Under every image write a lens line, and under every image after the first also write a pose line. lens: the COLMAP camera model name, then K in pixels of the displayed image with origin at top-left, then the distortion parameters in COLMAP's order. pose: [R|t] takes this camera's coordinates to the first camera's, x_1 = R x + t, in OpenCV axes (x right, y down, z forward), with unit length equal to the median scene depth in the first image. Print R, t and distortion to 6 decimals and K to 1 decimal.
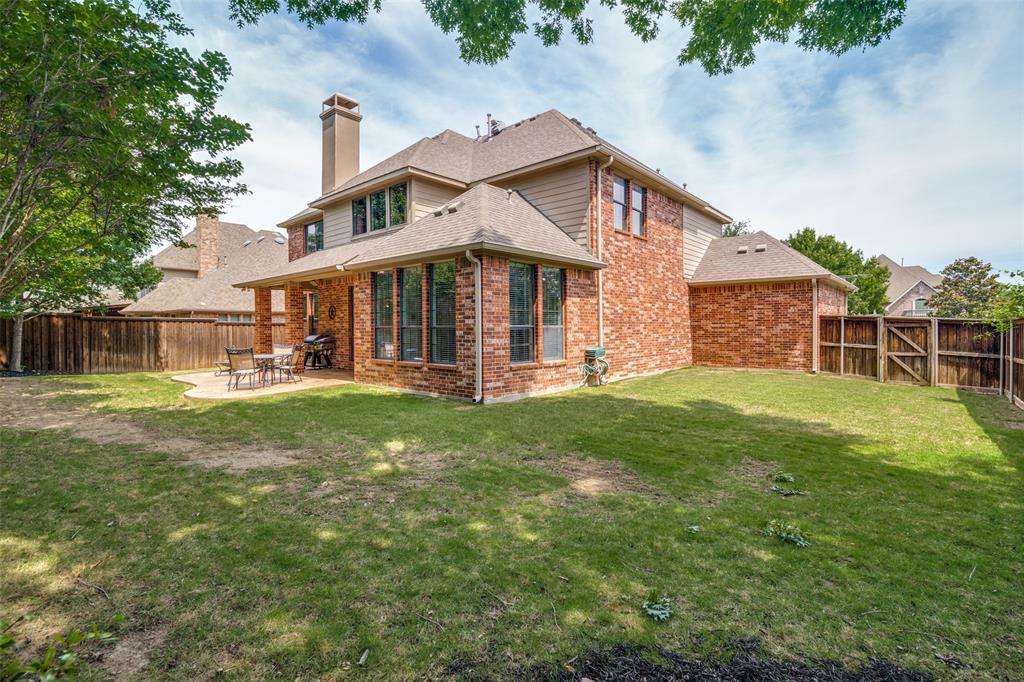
lens RADIAL K [[470.5, 0, 511.2], [0, 470.5, 330.6], [0, 0, 1]] dist [-0.013173, -0.000376]
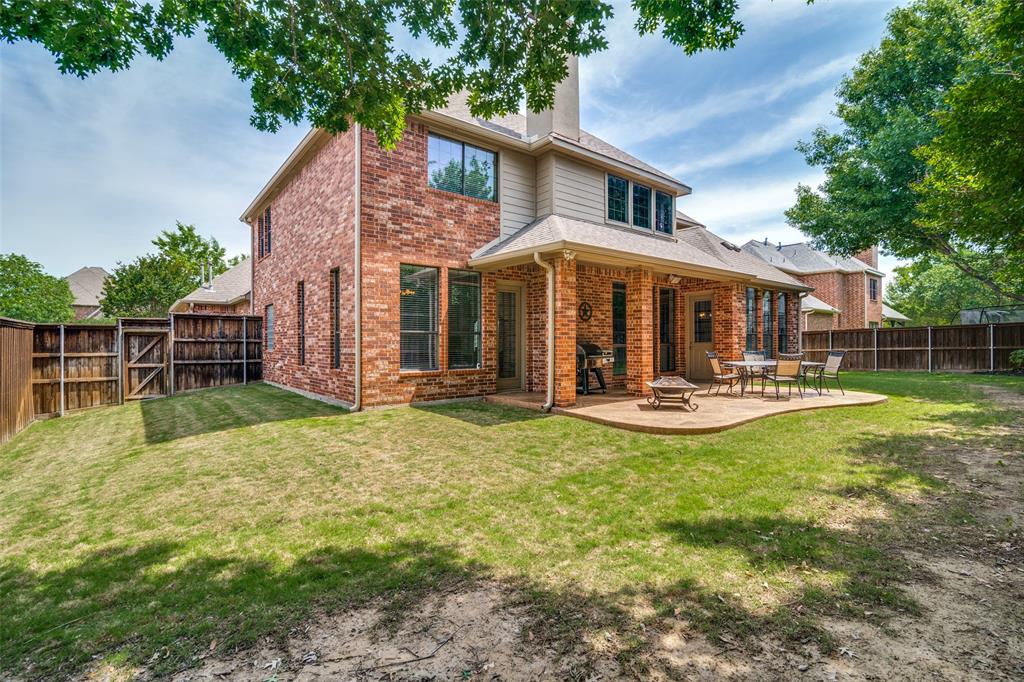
lens RADIAL K [[470.5, 0, 512.1], [0, 470.5, 343.8], [0, 0, 1]] dist [-0.013173, -0.000376]
pose [[0.173531, -0.001547, 0.984827, -0.872108], [0.011510, 0.999934, -0.000457, 0.007105], [-0.984761, 0.011415, 0.173537, 0.776685]]
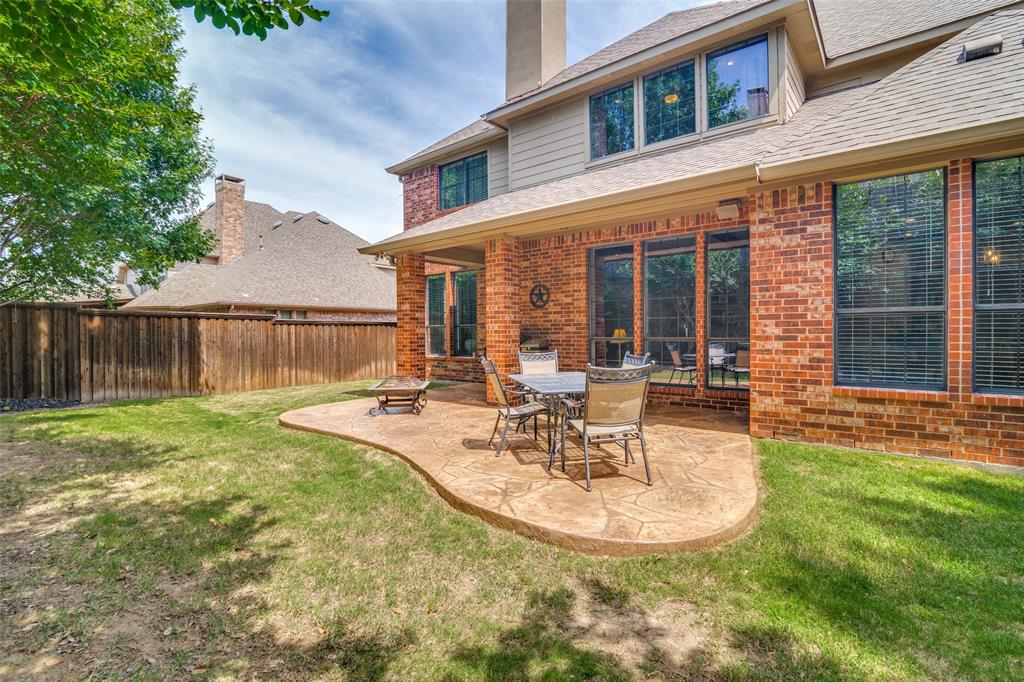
lens RADIAL K [[470.5, 0, 513.0], [0, 470.5, 338.7], [0, 0, 1]] dist [-0.013173, -0.000376]
pose [[0.999170, -0.003180, 0.040618, -0.344831], [0.003006, 0.999986, 0.004356, 0.008416], [-0.040632, -0.004231, 0.999165, 0.332445]]
